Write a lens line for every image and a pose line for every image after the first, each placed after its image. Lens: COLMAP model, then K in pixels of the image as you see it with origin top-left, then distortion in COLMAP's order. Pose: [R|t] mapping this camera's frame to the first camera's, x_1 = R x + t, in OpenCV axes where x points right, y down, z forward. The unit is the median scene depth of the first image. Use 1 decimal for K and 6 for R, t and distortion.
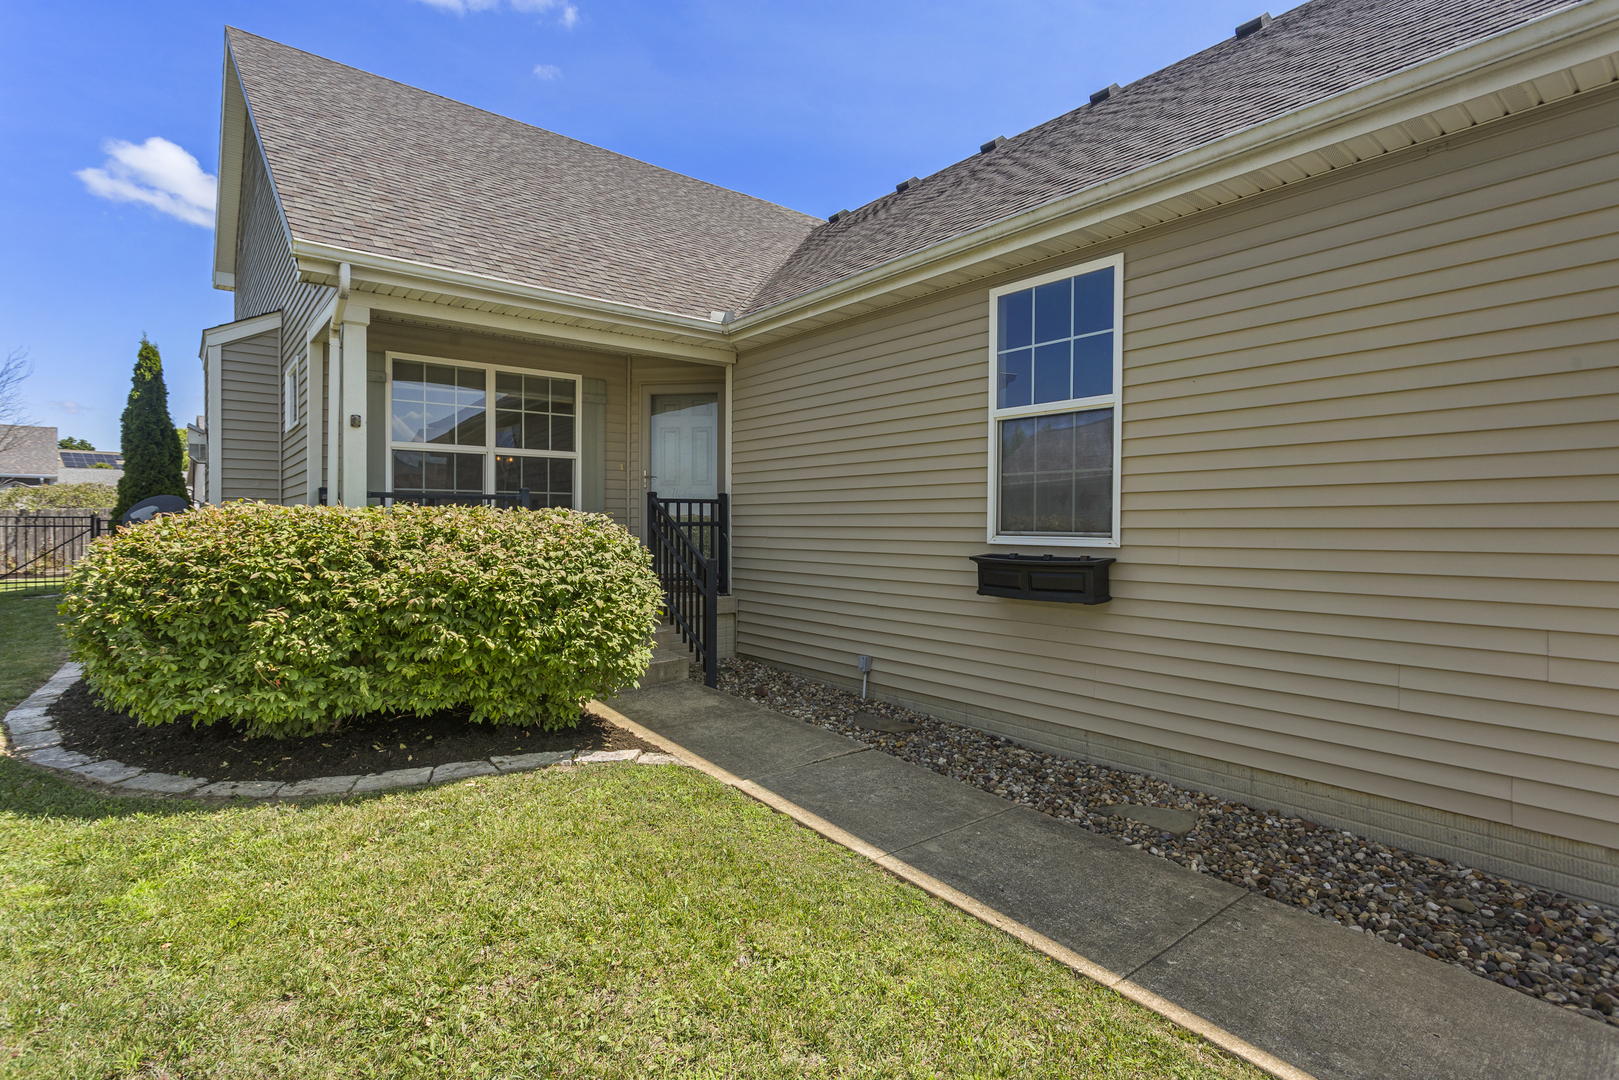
lens RADIAL K [[773.5, 0, 773.4], [0, 773.5, 537.2], [0, 0, 1]] dist [0.000039, 0.001734]
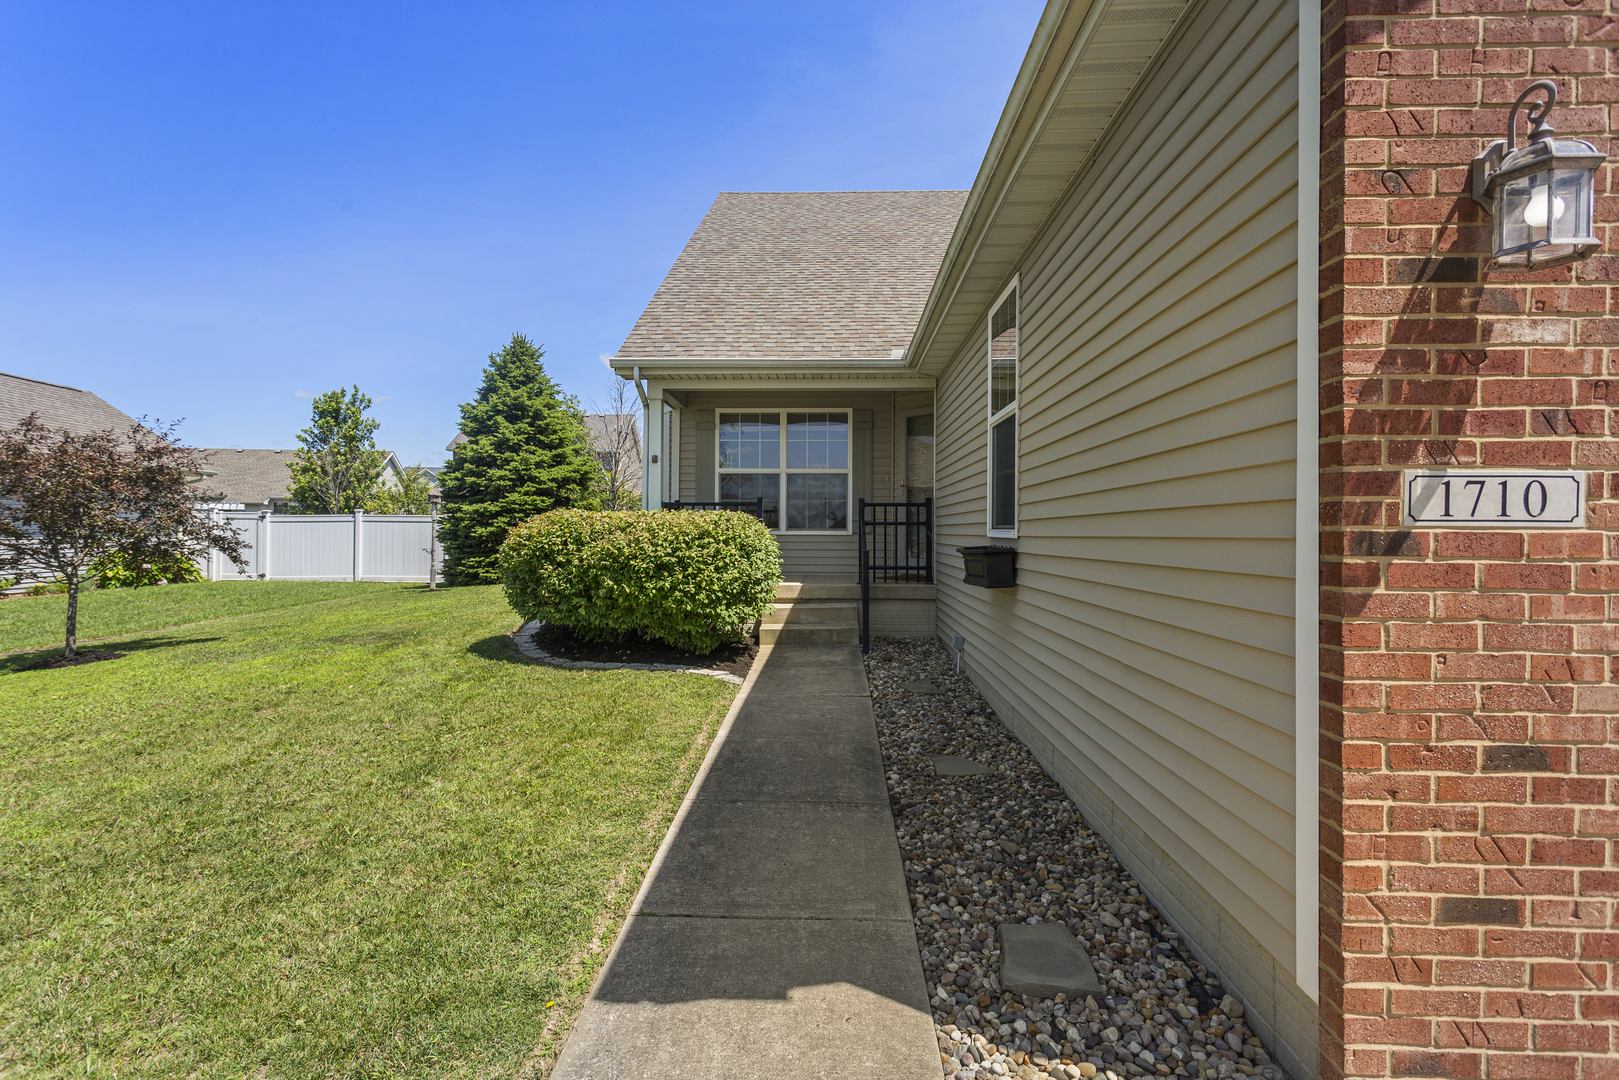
lens RADIAL K [[773.5, 0, 807.5], [0, 773.5, 527.3], [0, 0, 1]] dist [0.000039, 0.001734]
pose [[0.765880, 0.001128, -0.642982, 0.863644], [-0.017852, 0.999650, -0.019511, 0.022845], [0.642735, 0.026421, 0.765633, -0.038174]]
